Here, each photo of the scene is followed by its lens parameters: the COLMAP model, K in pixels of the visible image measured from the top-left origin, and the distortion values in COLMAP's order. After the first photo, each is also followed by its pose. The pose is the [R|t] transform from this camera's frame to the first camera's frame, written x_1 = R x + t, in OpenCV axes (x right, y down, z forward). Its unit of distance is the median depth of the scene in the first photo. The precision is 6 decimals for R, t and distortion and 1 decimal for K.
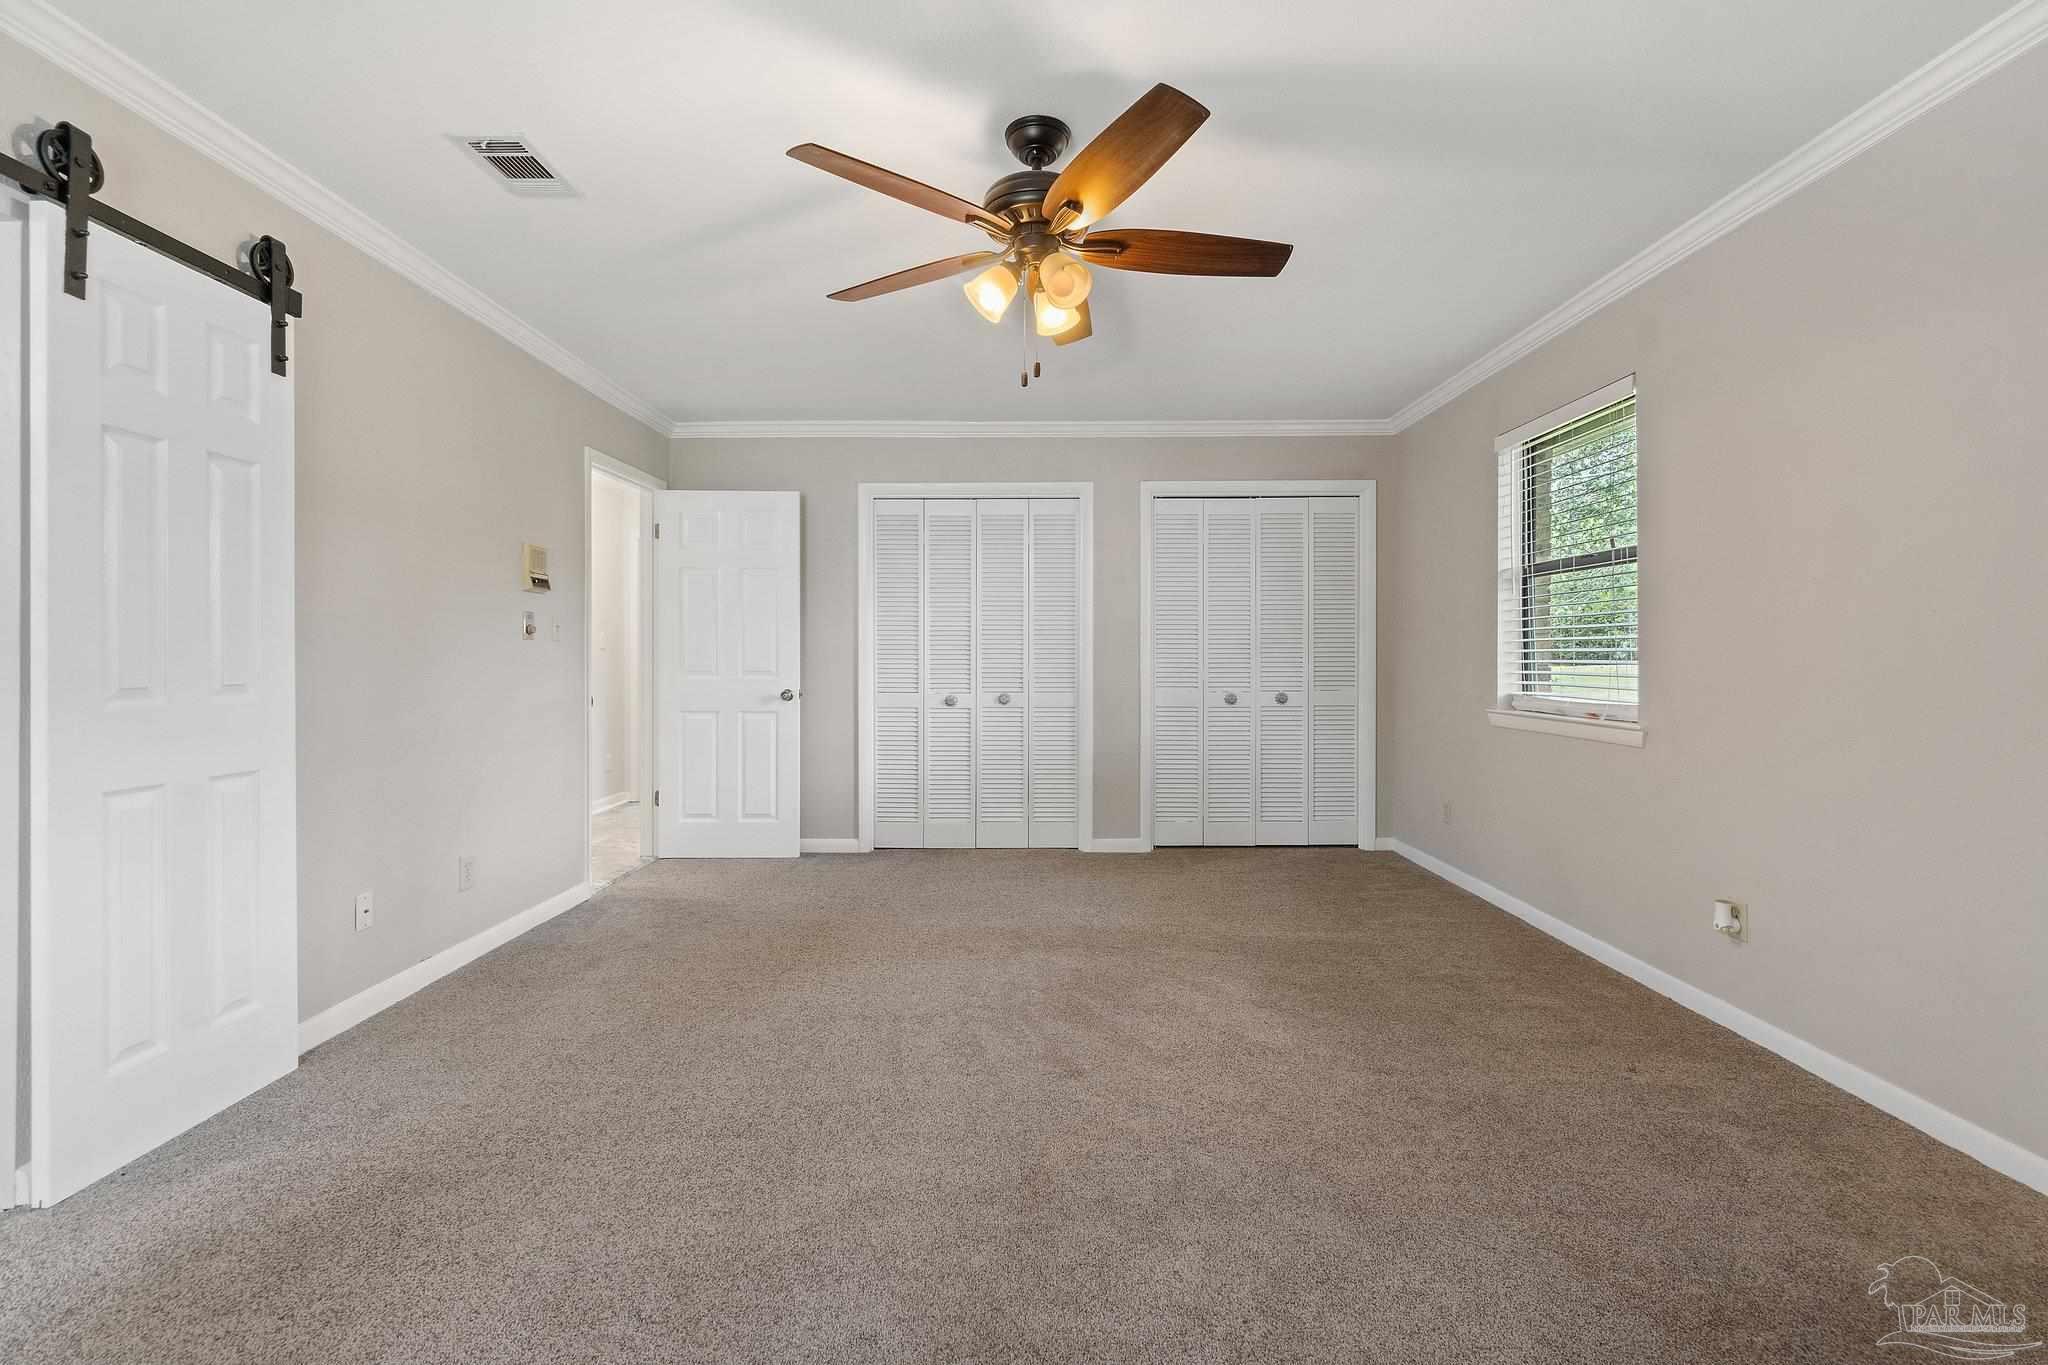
lens RADIAL K [[875.9, 0, 1020.4], [0, 875.9, 671.0], [0, 0, 1]] dist [-0.012329, 0.001800]
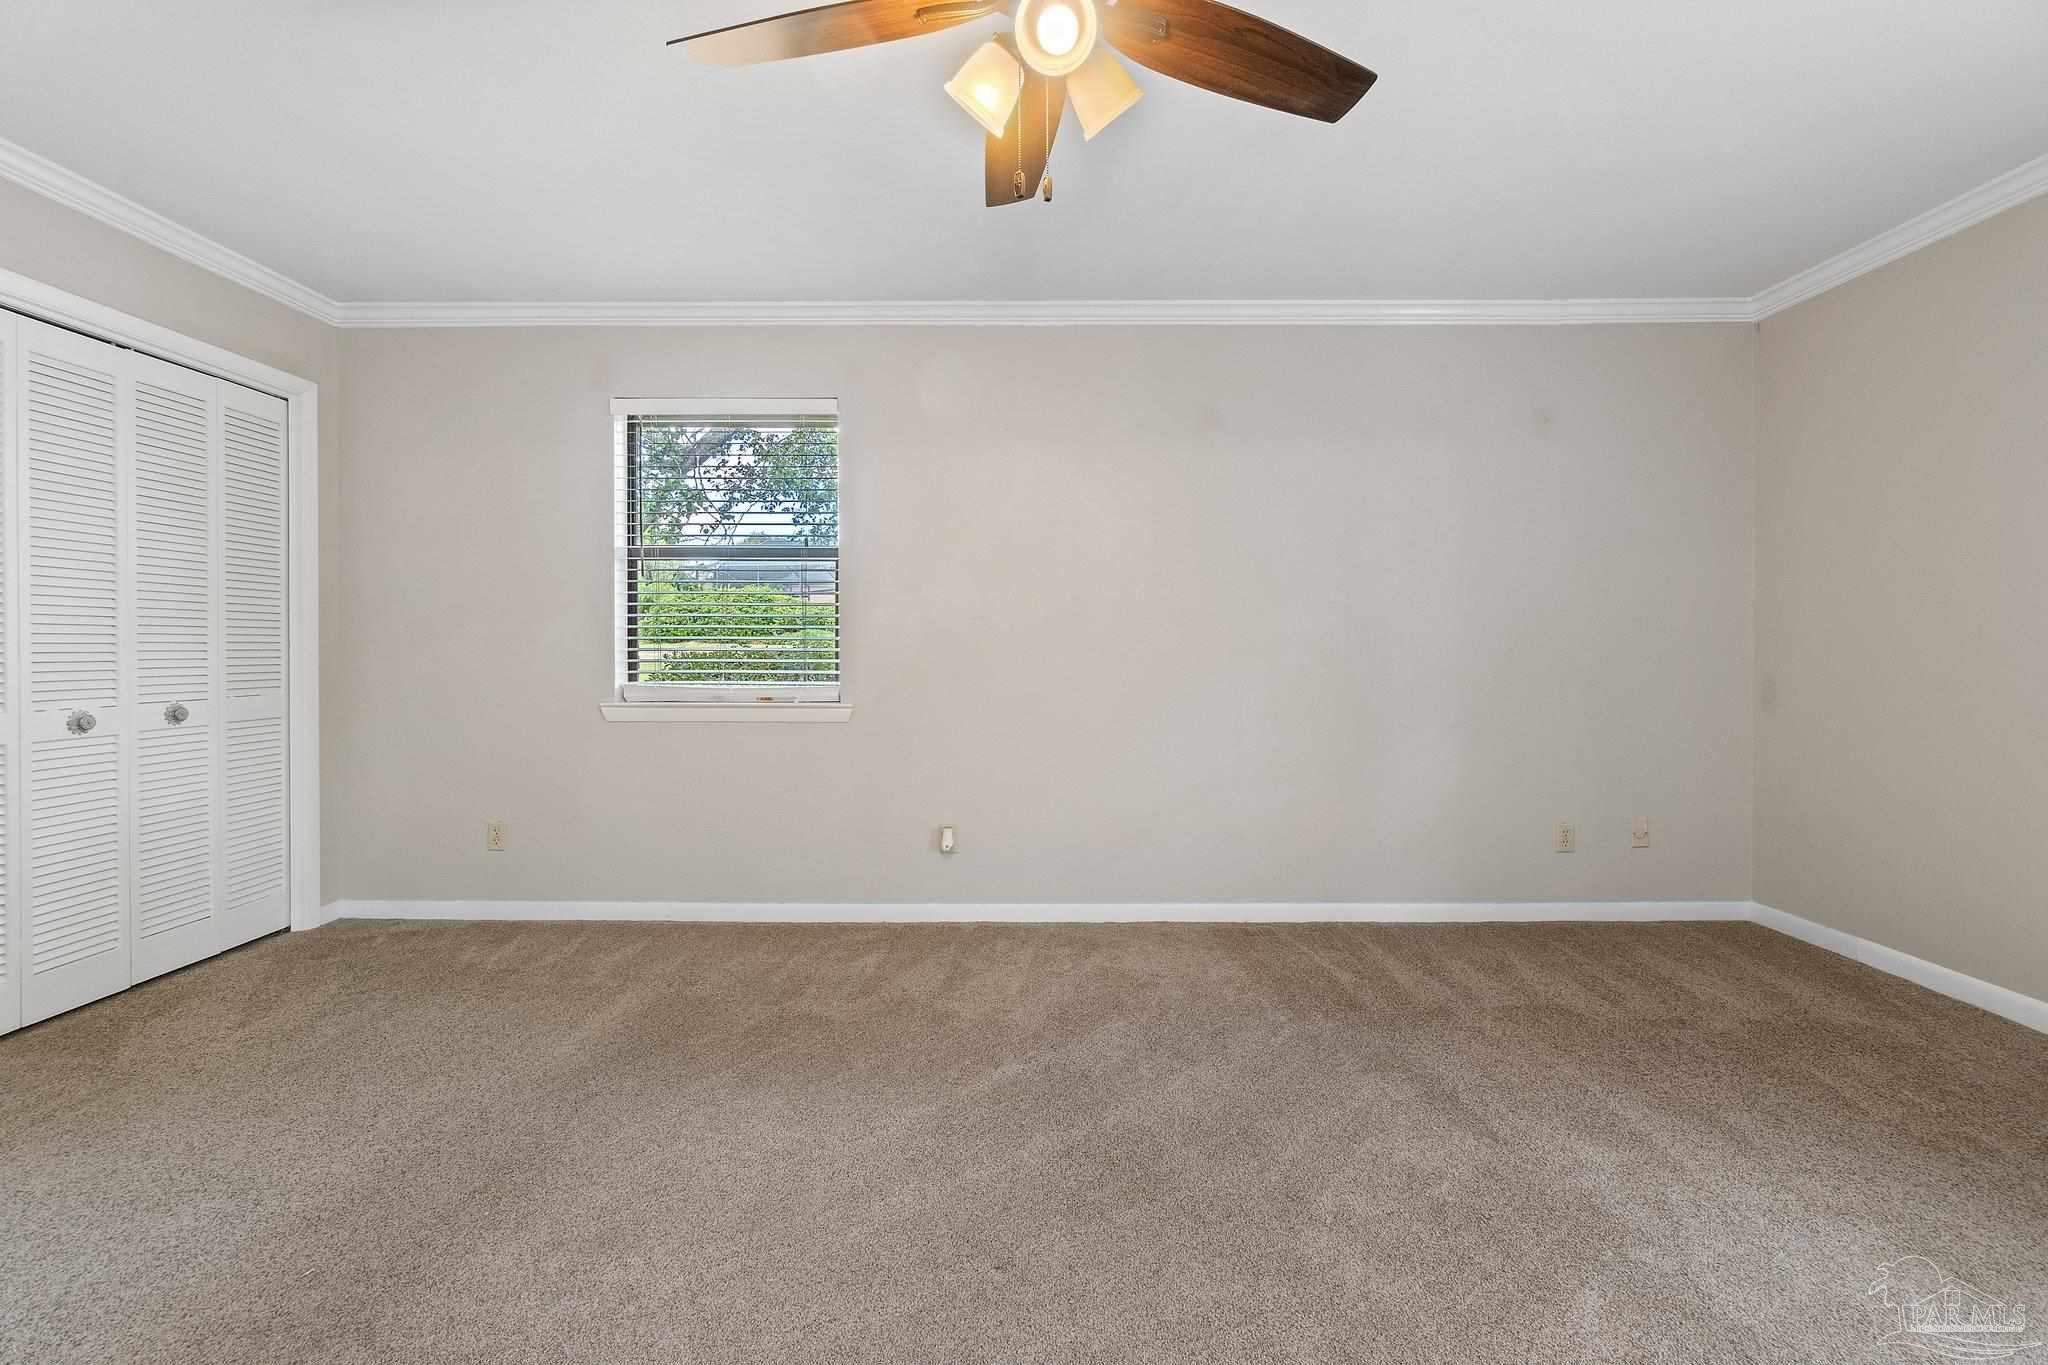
lens RADIAL K [[875.9, 0, 1020.0], [0, 875.9, 661.4], [0, 0, 1]] dist [-0.012329, 0.001800]
pose [[-0.003555, -0.010830, 0.999935, -0.364841], [0.014481, 0.999836, 0.010880, -0.001900], [-0.999889, 0.014519, -0.003397, 0.602680]]
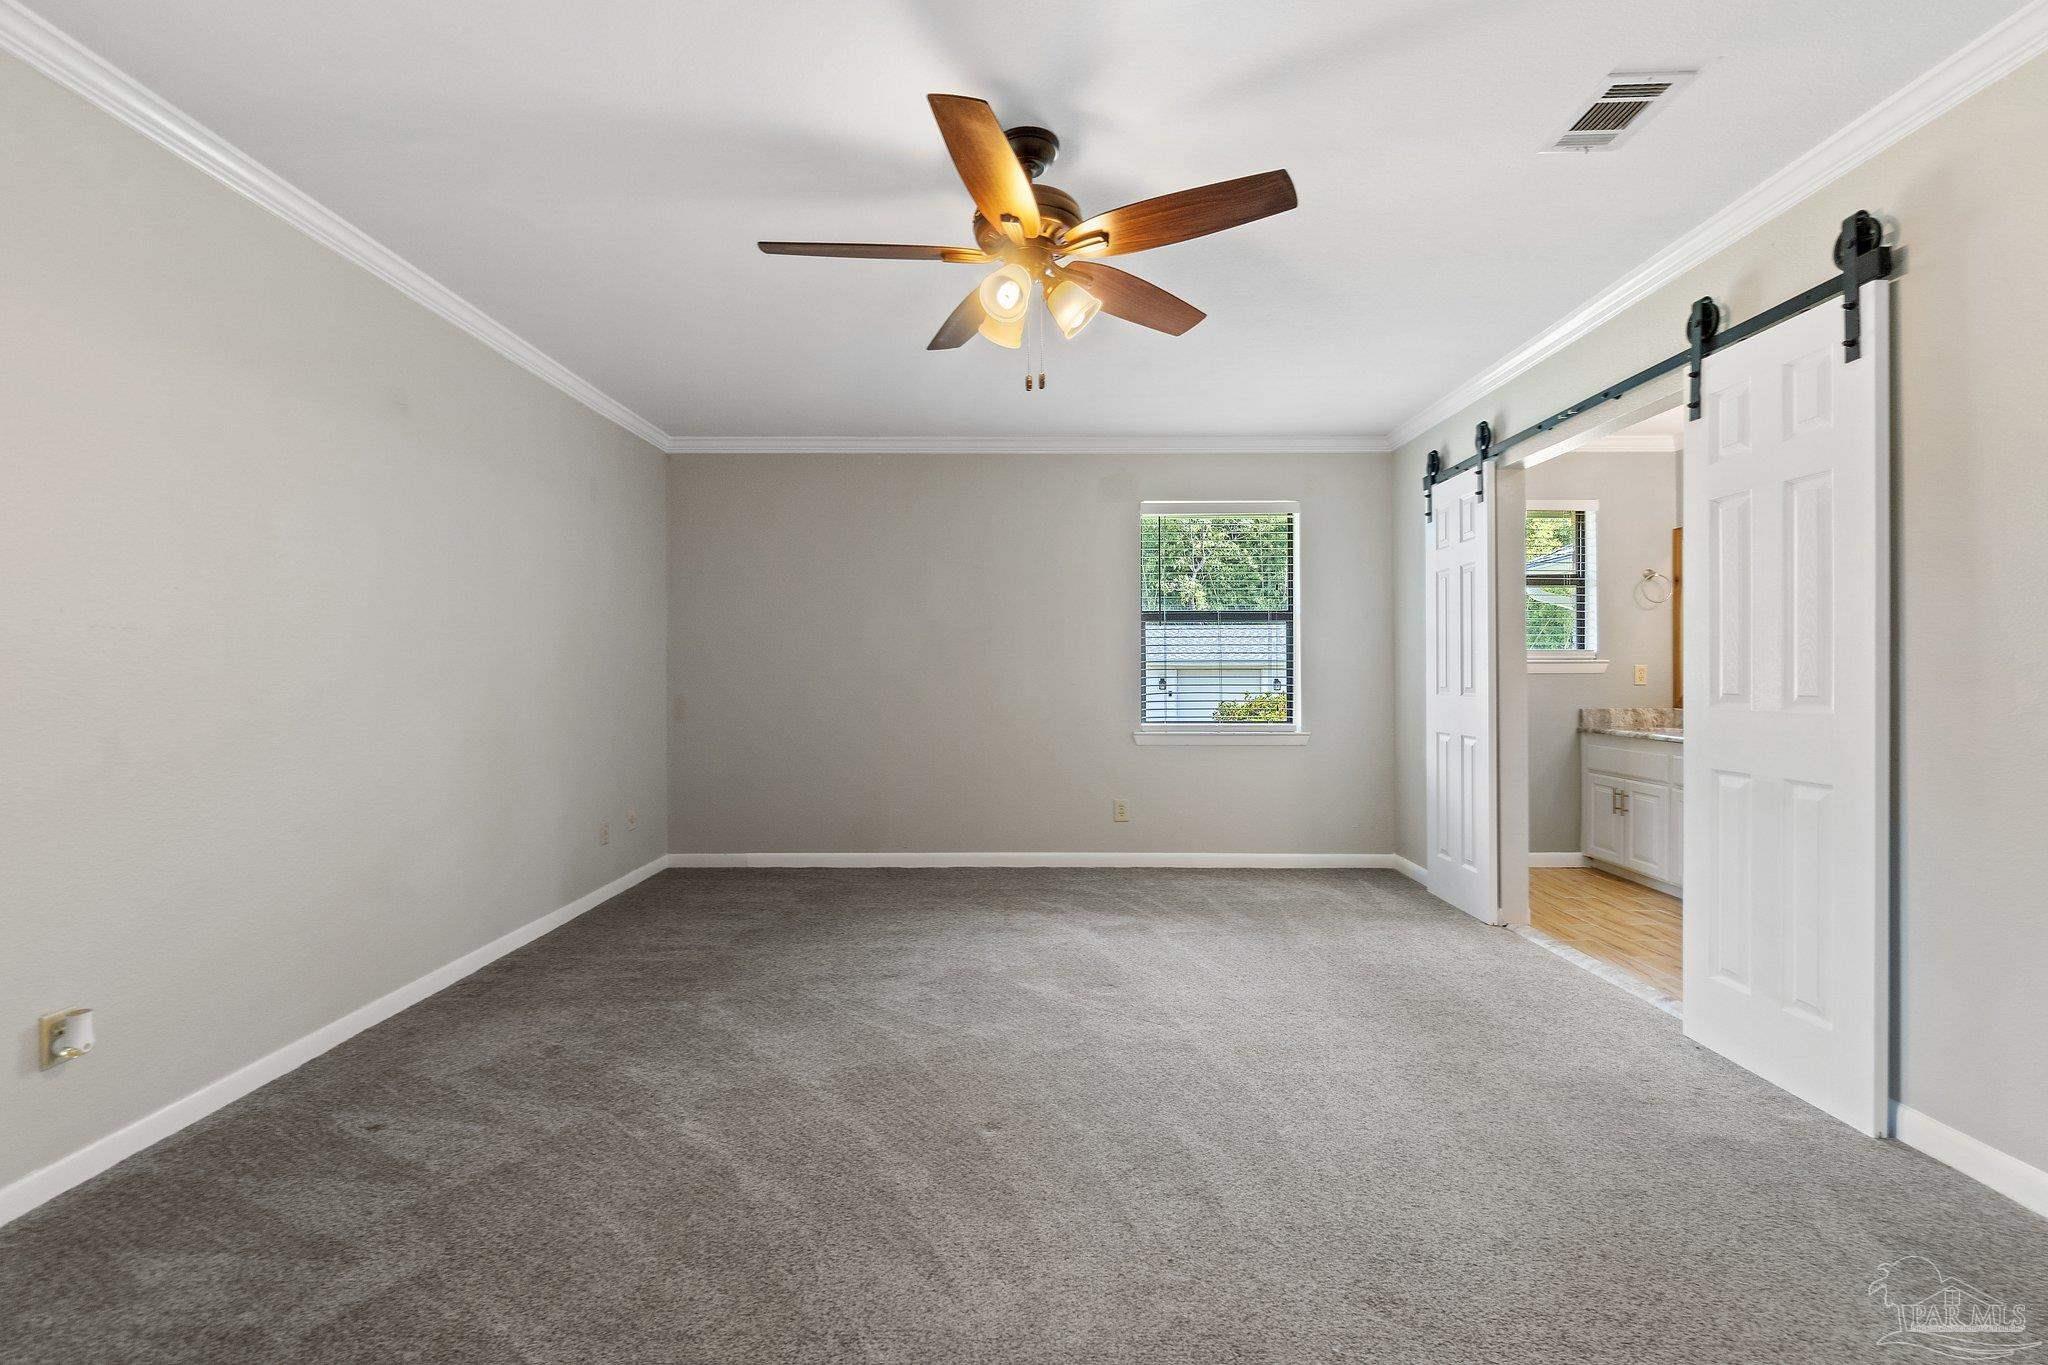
lens RADIAL K [[875.9, 0, 1020.2], [0, 875.9, 681.2], [0, 0, 1]] dist [-0.012329, 0.001800]
pose [[-0.999976, 0.003807, -0.005822, 0.019246], [0.003696, 0.999814, 0.018948, -0.014009], [0.005893, 0.018926, -0.999804, 1.167643]]
